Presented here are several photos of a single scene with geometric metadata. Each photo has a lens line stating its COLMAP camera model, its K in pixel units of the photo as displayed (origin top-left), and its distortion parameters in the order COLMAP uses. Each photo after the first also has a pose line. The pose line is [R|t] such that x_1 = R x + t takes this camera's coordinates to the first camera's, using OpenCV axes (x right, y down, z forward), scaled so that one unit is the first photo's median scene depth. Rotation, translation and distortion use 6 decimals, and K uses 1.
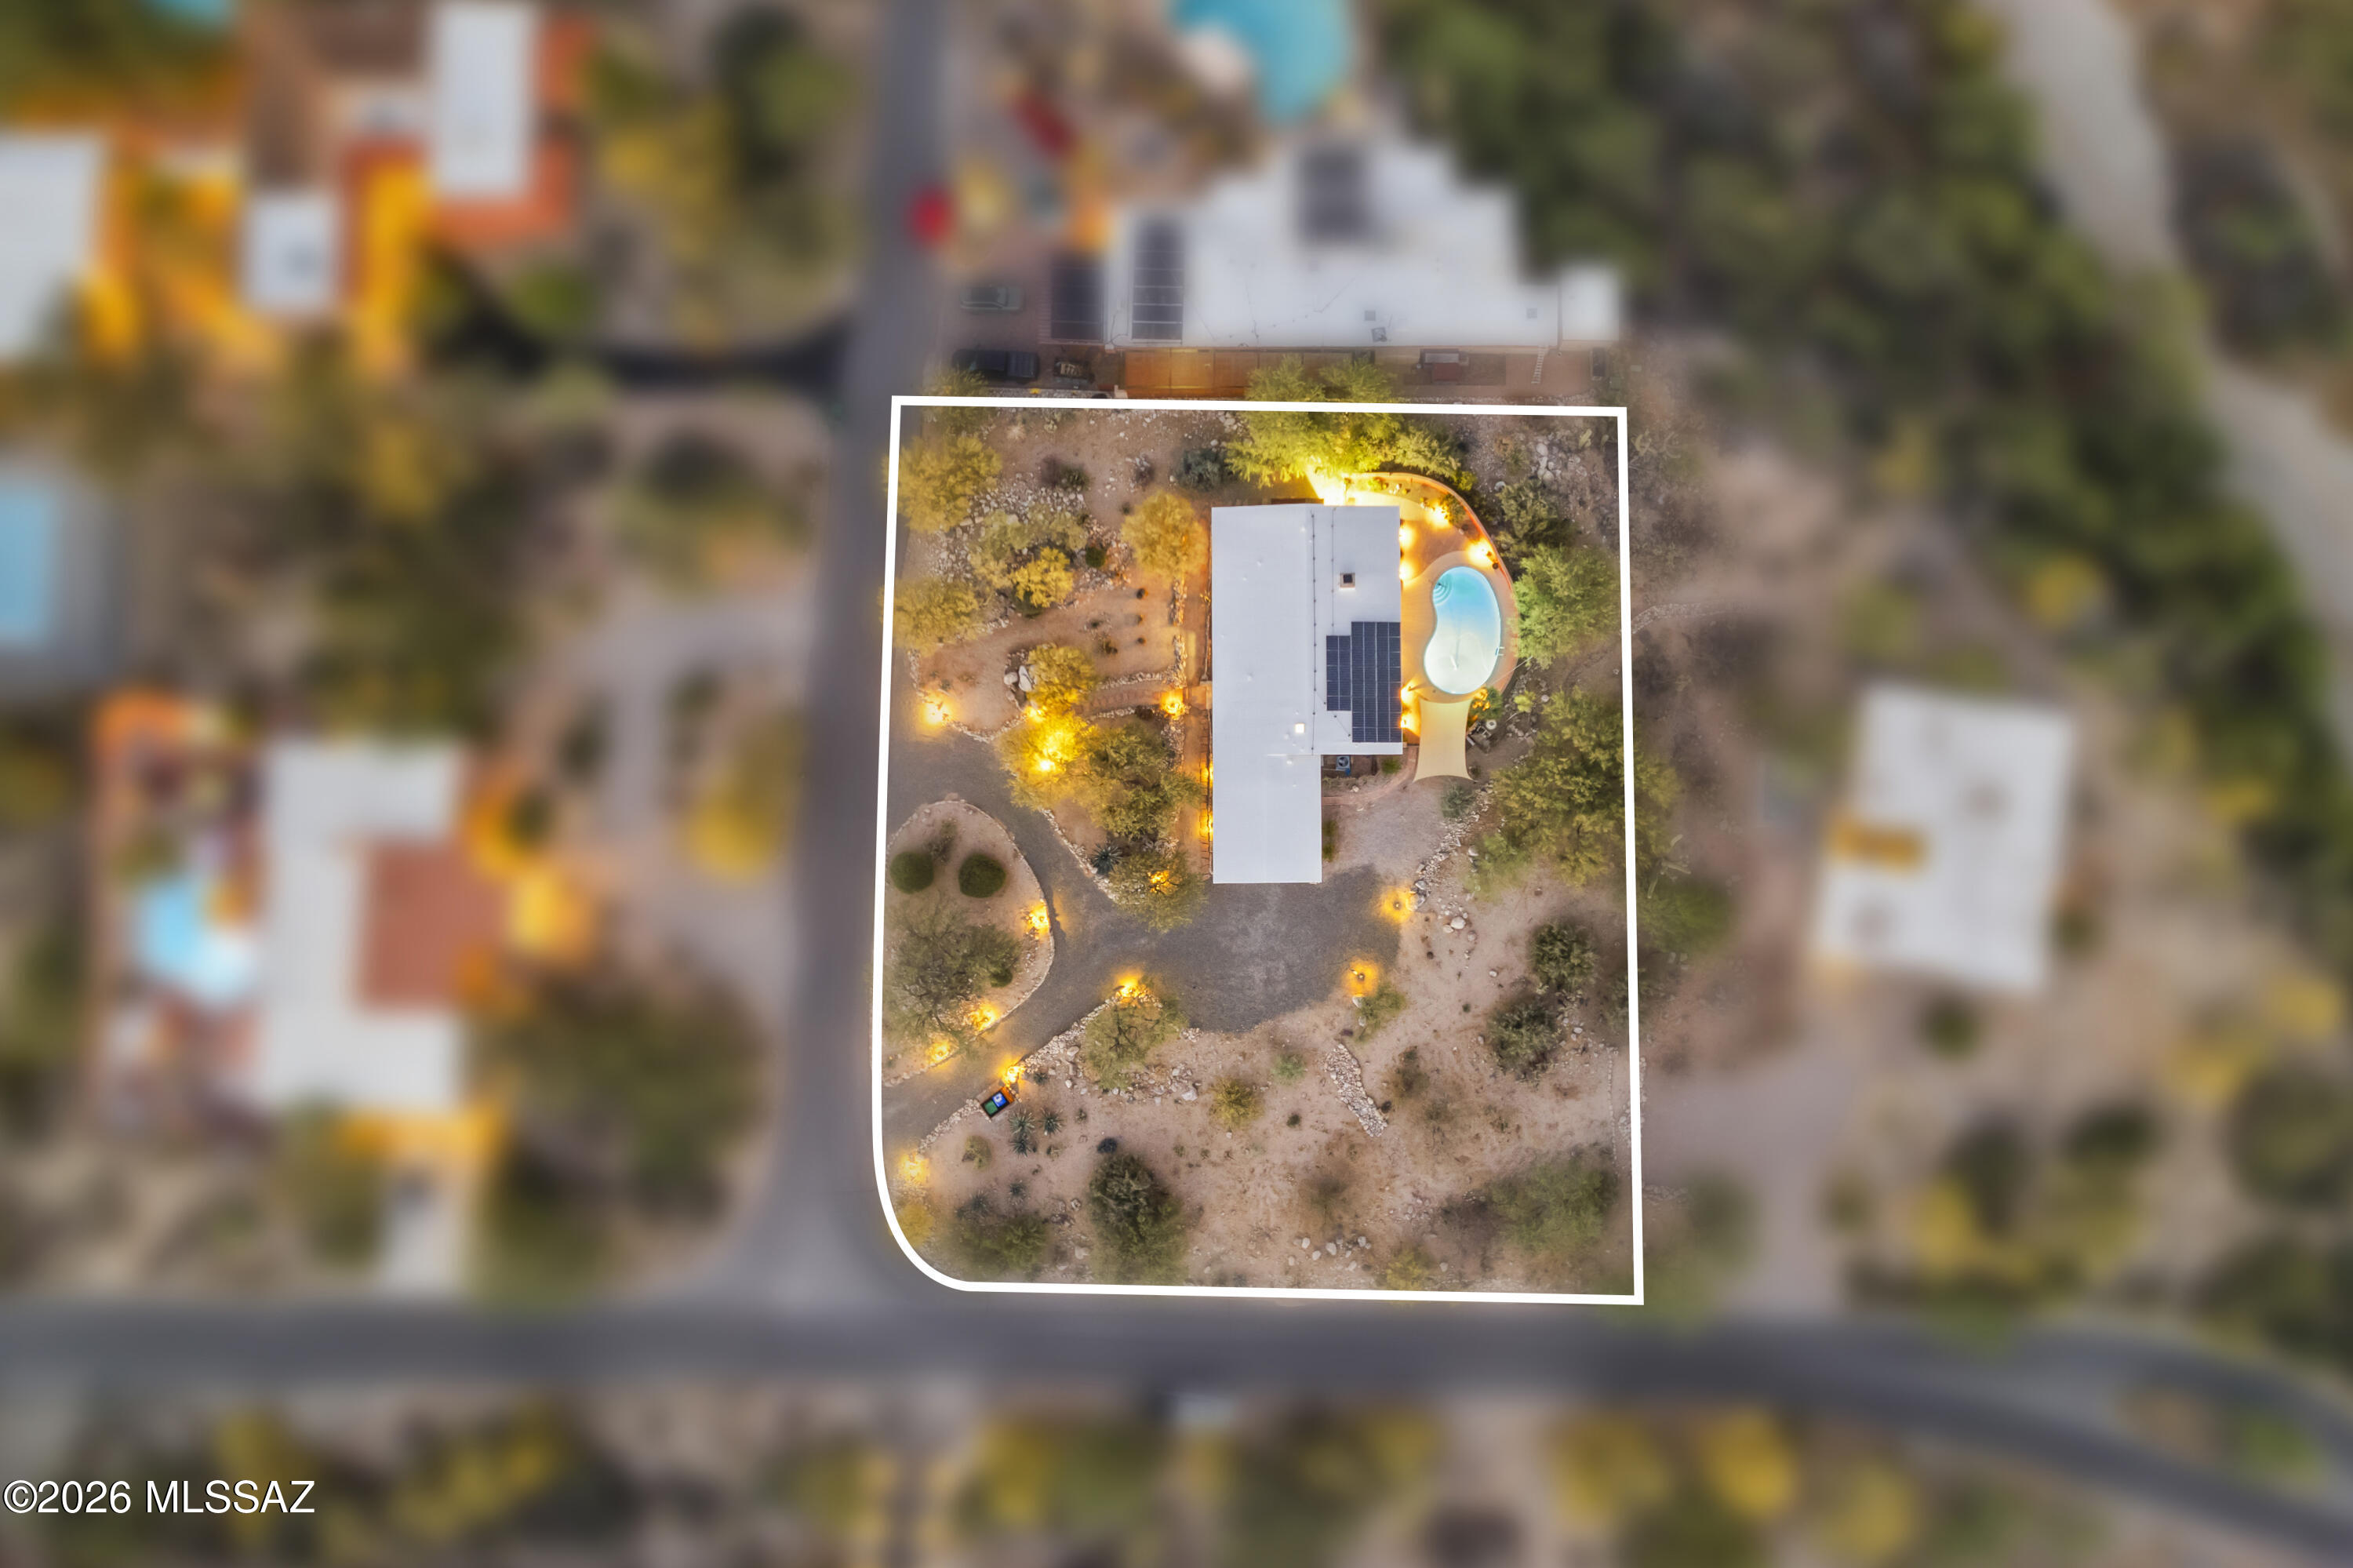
lens RADIAL K [[1504.3, 0, 1176.5], [0, 1504.3, 784.0], [0, 0, 1]] dist [0.069105, 0.000025]
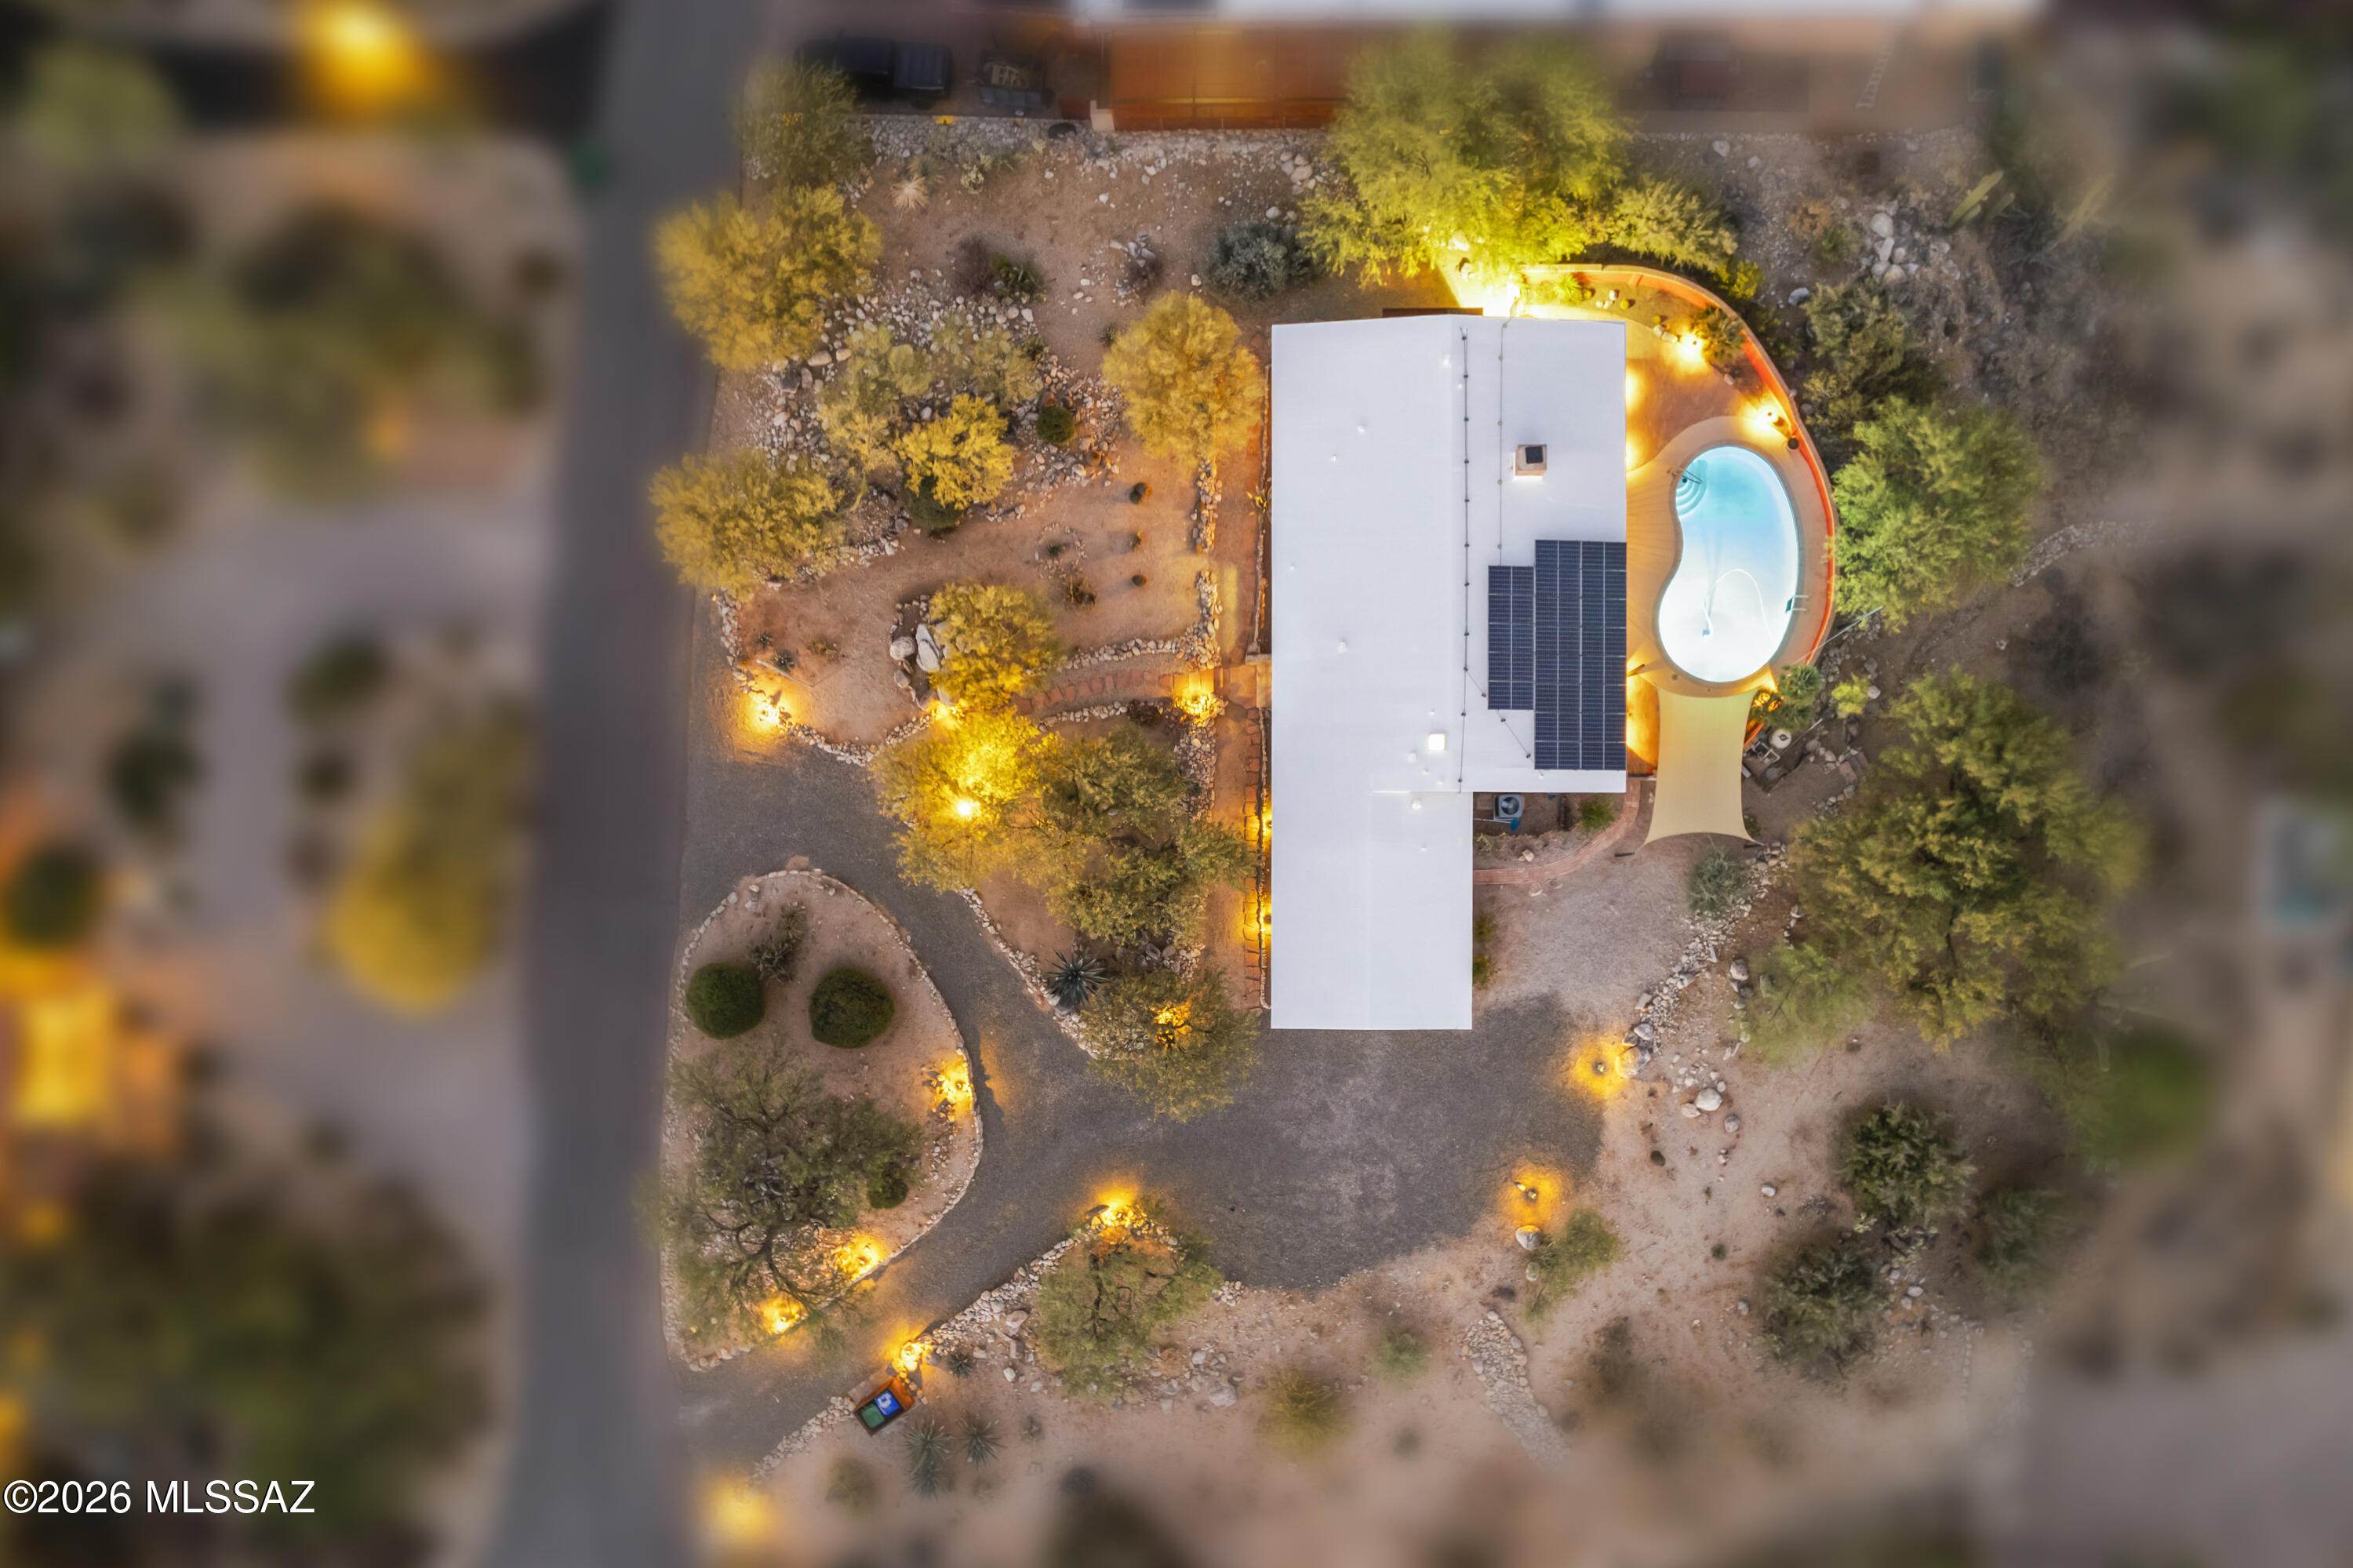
lens RADIAL K [[1511.3, 0, 1170.4], [0, 1511.3, 1030.7], [0, 0, 1]] dist [0.002349, -0.000057]
pose [[0.999786, 0.005621, 0.019886, -0.022667], [-0.008189, 0.991277, 0.131543, -0.005006], [-0.018974, -0.131678, 0.991111, 0.446604]]
